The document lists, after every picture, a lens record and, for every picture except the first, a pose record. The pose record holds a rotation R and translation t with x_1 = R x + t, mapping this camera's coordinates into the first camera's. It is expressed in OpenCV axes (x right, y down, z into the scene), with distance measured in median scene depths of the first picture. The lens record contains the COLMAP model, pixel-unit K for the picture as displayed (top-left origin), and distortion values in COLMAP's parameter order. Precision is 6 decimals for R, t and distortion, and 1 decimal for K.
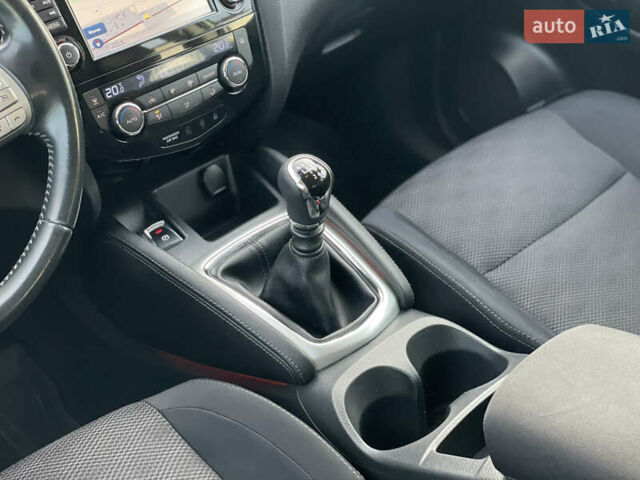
lens RADIAL K [[970.3, 0, 318.8], [0, 970.3, 213.4], [0, 0, 1]] dist [0.128453, -0.039243]
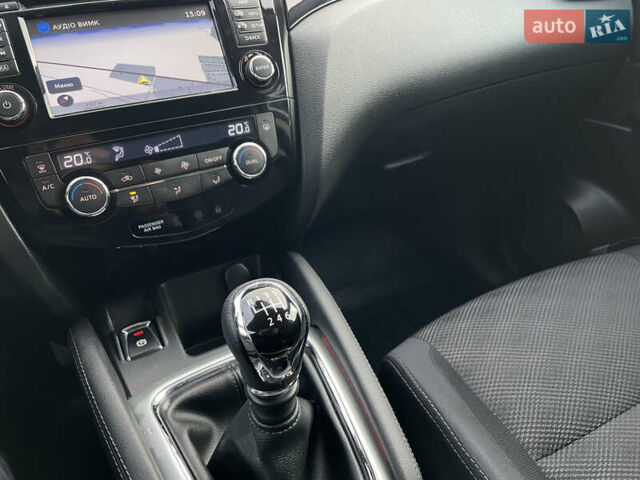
lens RADIAL K [[260.7, 0, 389.2], [0, 260.7, 226.6], [0, 0, 1]] dist [0.000912, 0.000047]
pose [[0.959120, 0.128280, -0.252255, 0.094902], [-0.154704, 0.984052, -0.087791, -0.088683], [0.236970, 0.123227, 0.963670, 0.825526]]
